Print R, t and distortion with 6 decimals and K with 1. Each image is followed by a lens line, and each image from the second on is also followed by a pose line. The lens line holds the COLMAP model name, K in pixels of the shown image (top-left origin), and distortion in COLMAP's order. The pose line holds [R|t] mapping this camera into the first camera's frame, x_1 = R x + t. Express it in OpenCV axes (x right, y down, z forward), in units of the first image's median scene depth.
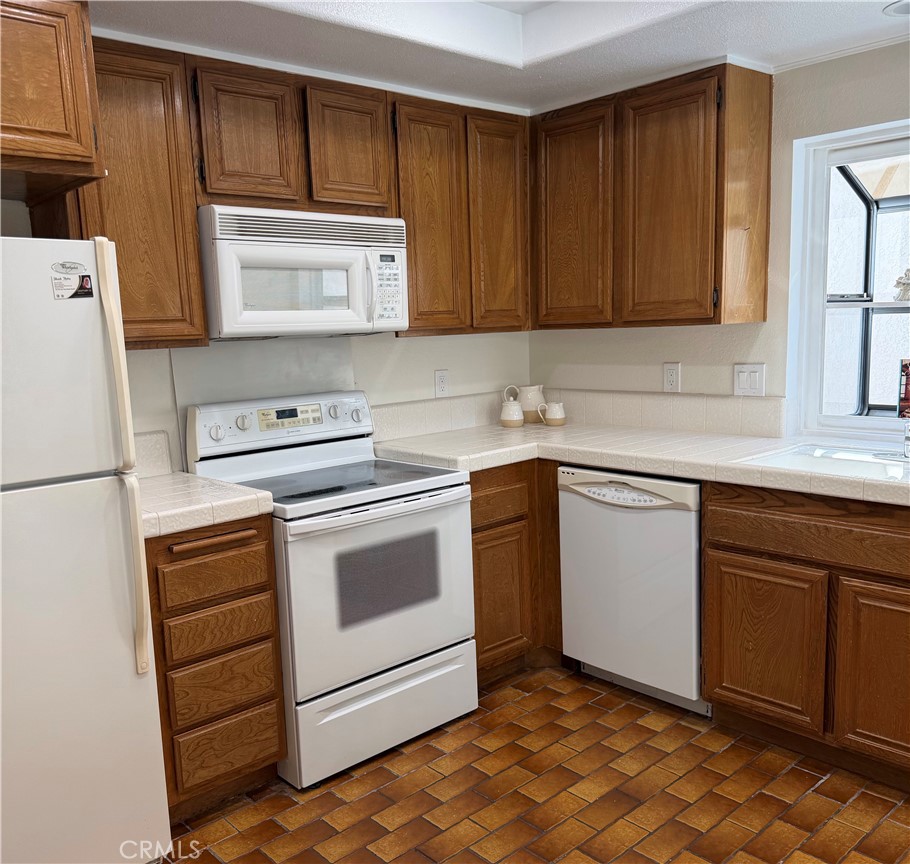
lens RADIAL K [[850.7, 0, 452.7], [0, 850.7, 462.5], [0, 0, 1]] dist [0.019640, 0.000000]
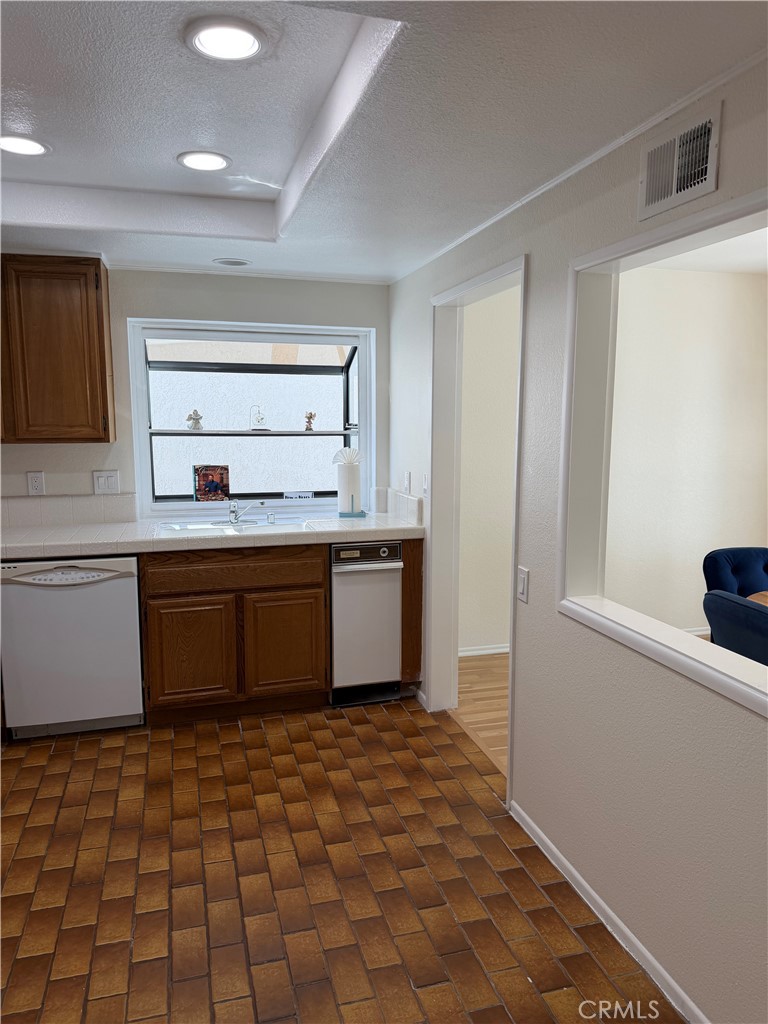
lens RADIAL K [[713.1, 0, 385.8], [0, 713.1, 520.1], [0, 0, 1]] dist [0.018390, -0.011178]
pose [[0.446900, -0.093894, 0.889643, -0.566583], [0.134567, 0.990217, 0.036911, -0.021677], [-0.884405, 0.103221, 0.455163, 0.095610]]
